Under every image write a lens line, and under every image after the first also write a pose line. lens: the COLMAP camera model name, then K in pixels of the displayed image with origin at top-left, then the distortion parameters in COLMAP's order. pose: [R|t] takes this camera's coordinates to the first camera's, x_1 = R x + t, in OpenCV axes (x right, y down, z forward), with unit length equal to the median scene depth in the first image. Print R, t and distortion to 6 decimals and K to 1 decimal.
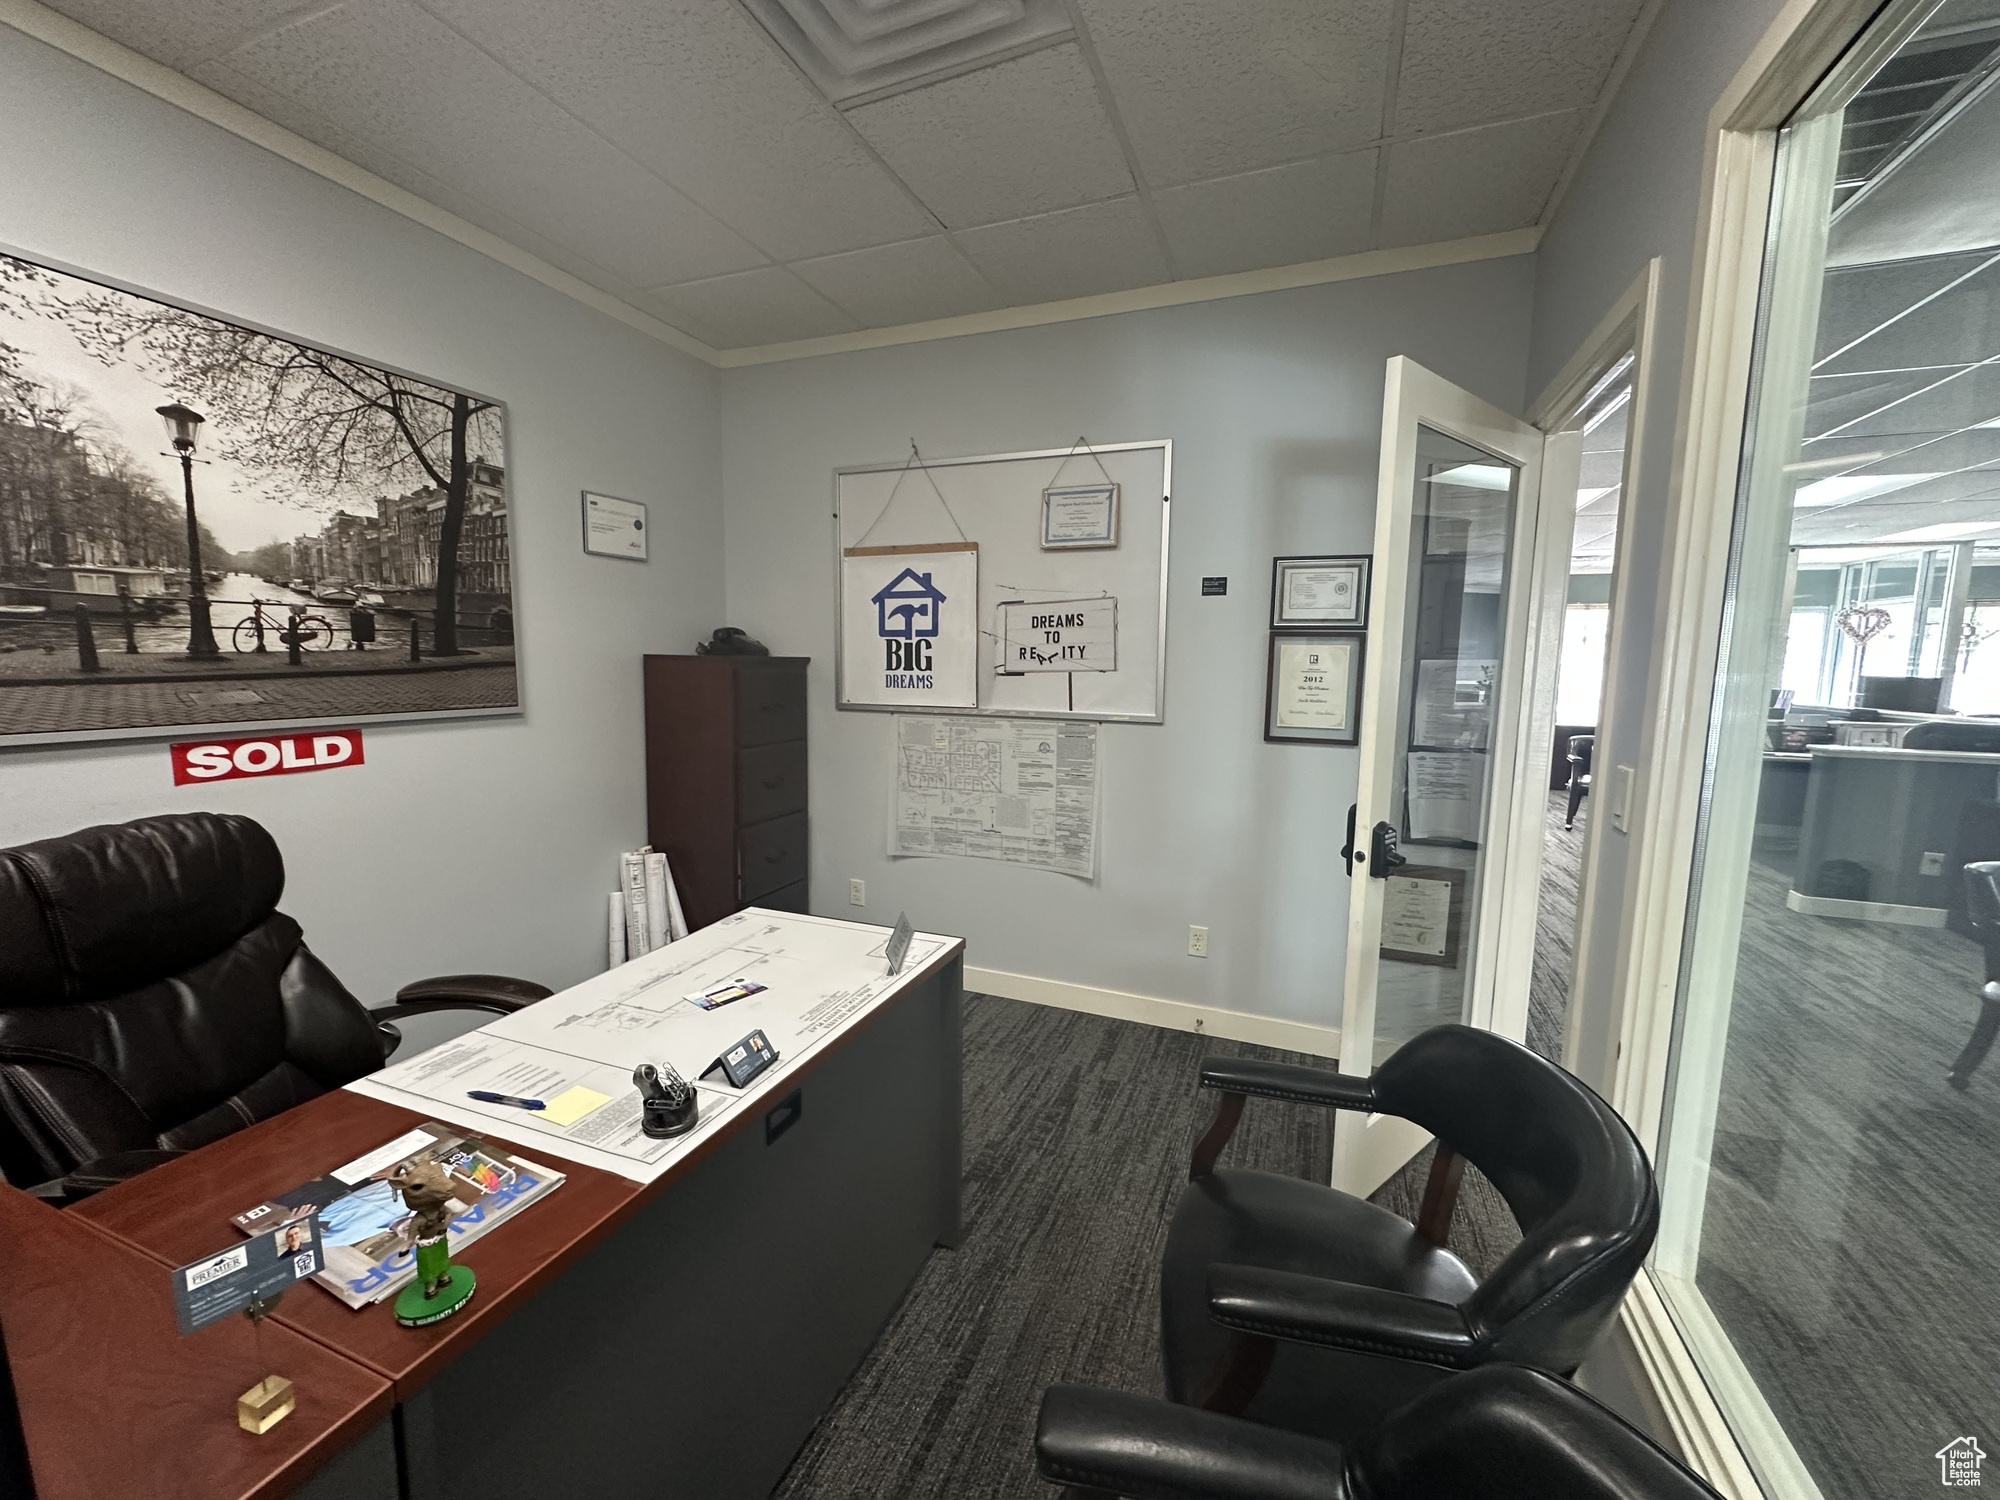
lens RADIAL K [[798.3, 0, 1001.6], [0, 798.3, 748.6], [0, 0, 1]] dist [-0.005911, 0.000998]
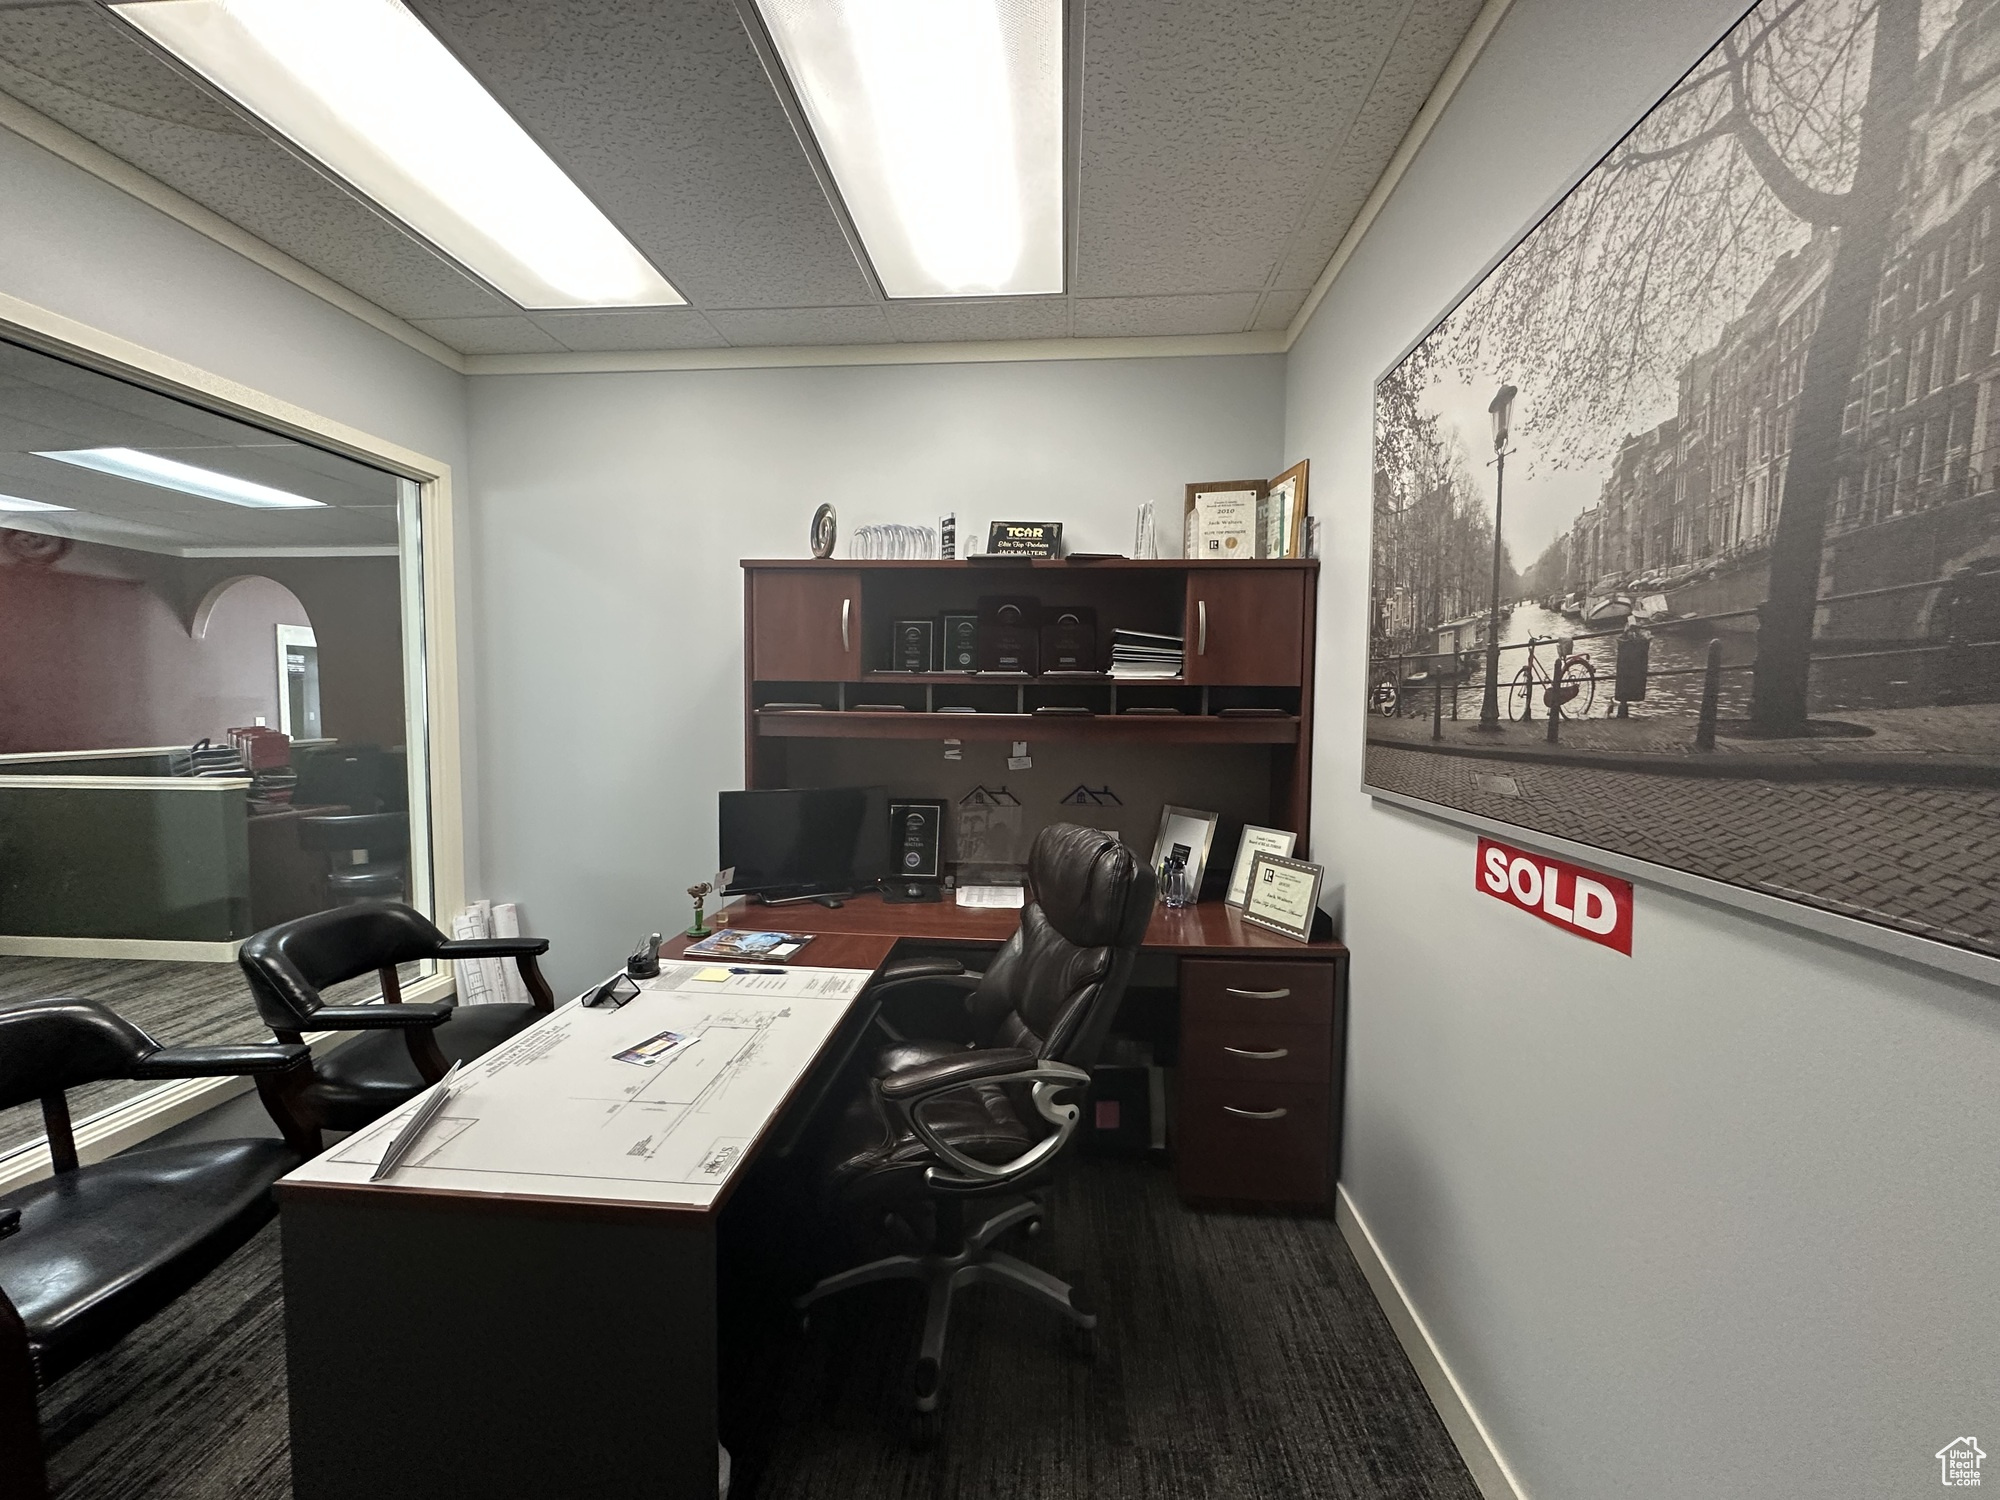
lens RADIAL K [[798.3, 0, 998.6], [0, 798.3, 750.3], [0, 0, 1]] dist [-0.005911, 0.000998]
pose [[-0.954050, -0.004897, -0.299607, -0.328231], [-0.056969, 0.984594, 0.165315, -0.174636], [0.294182, 0.174788, -0.939631, 1.442680]]
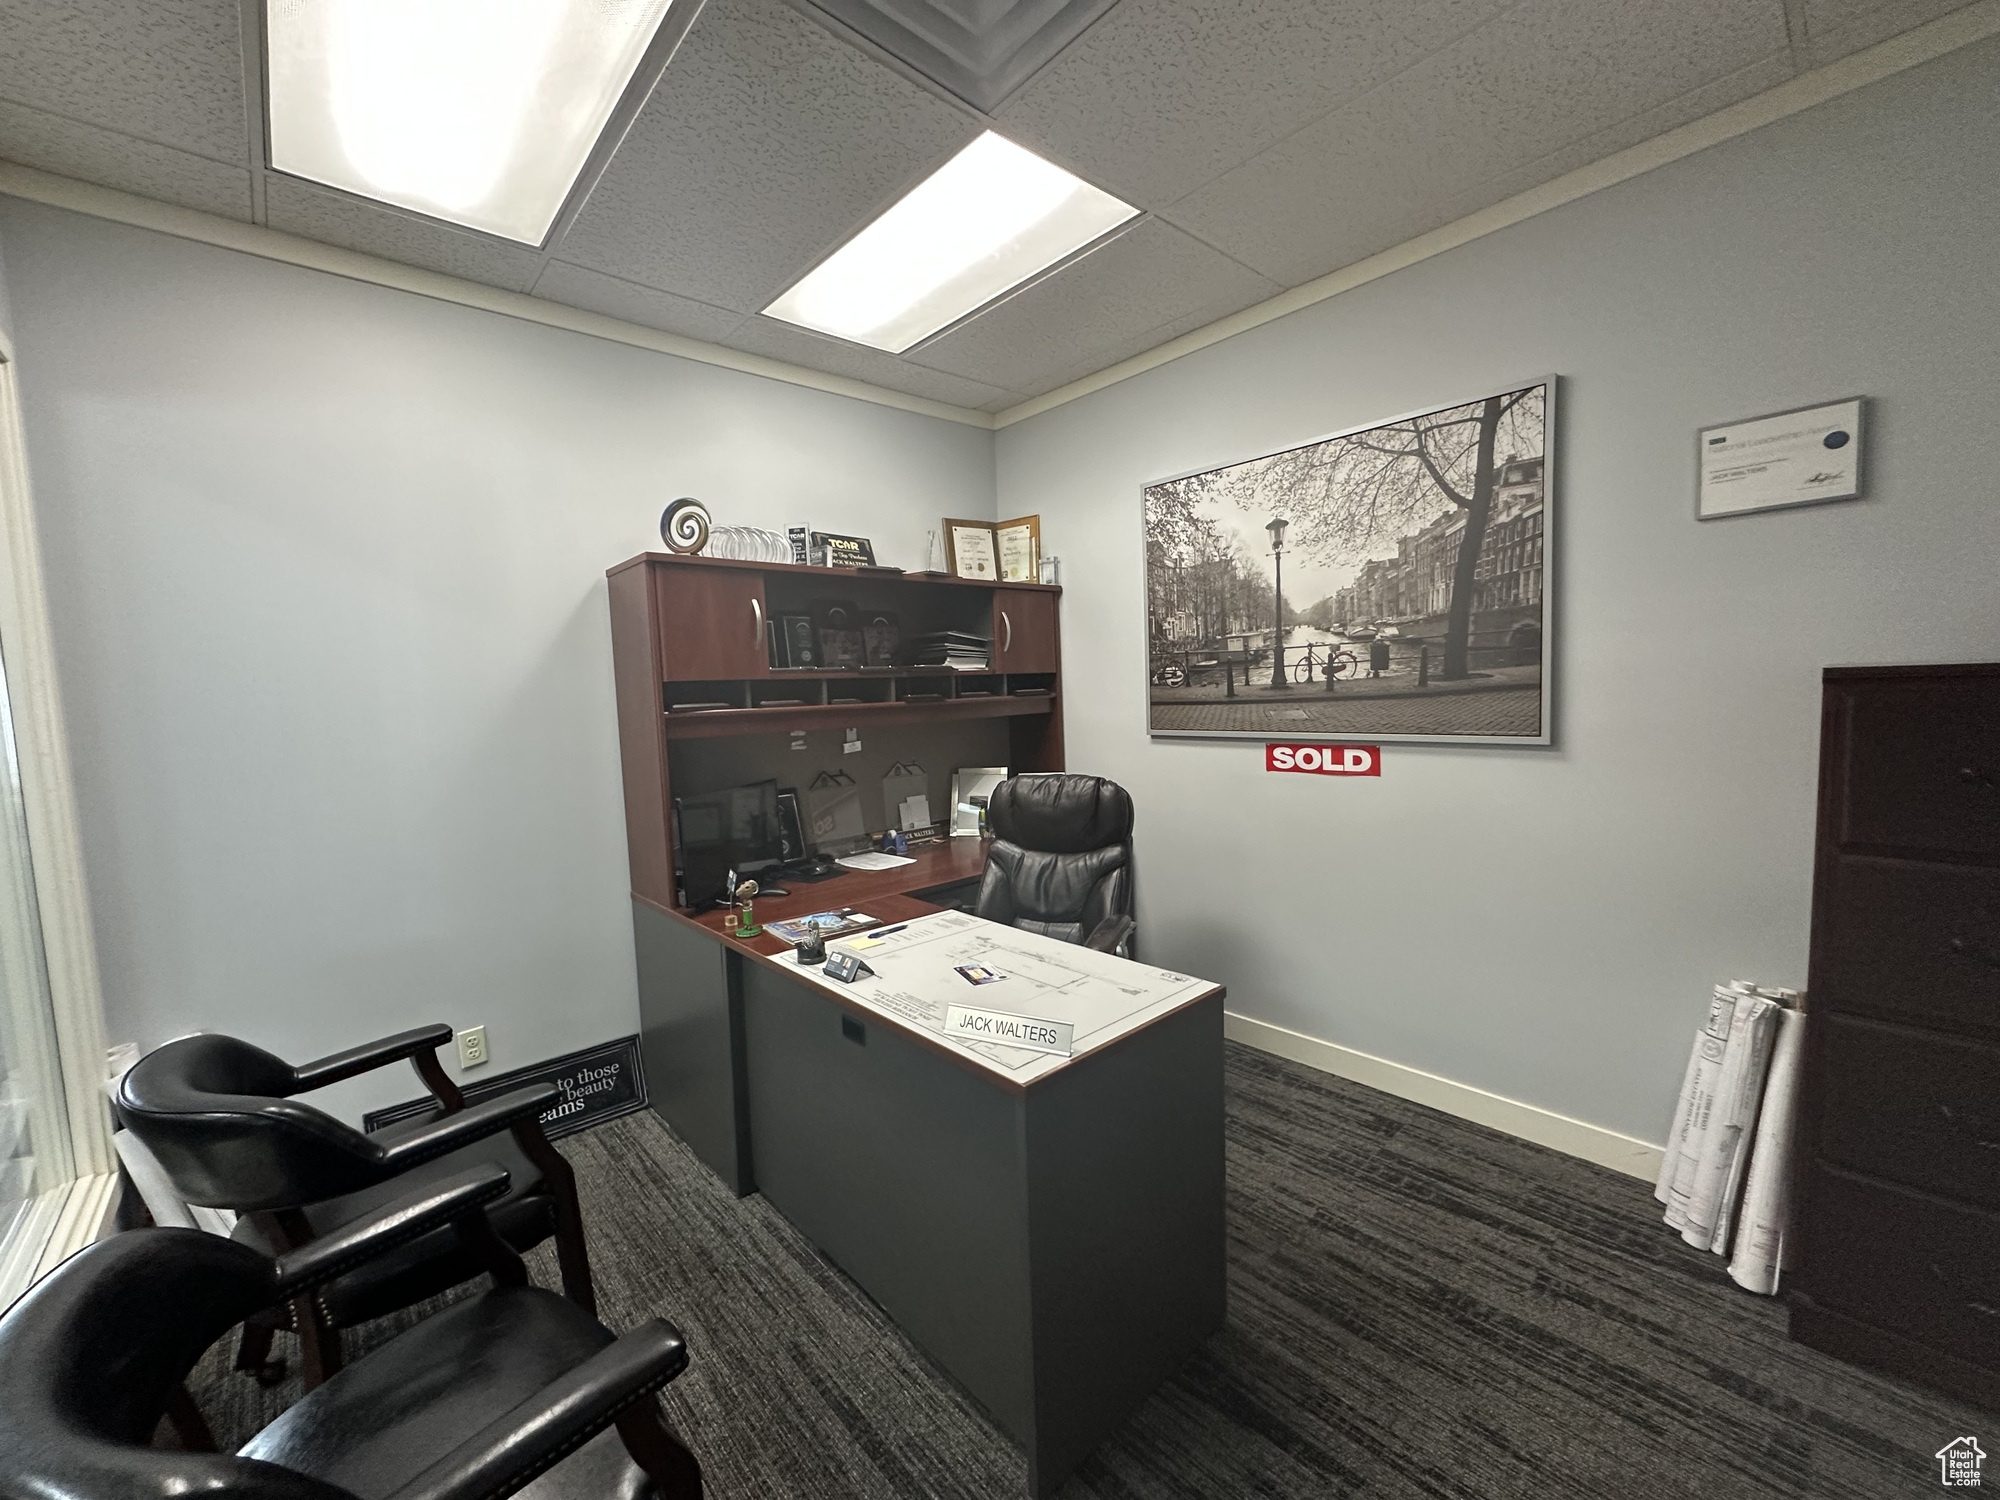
lens RADIAL K [[798.3, 0, 1002.2], [0, 798.3, 751.0], [0, 0, 1]] dist [-0.005911, 0.000998]
pose [[-0.440532, 0.075866, -0.894526, 0.508595], [-0.070281, 0.990450, 0.118613, -0.126168], [0.894982, 0.115121, -0.430993, 1.101995]]
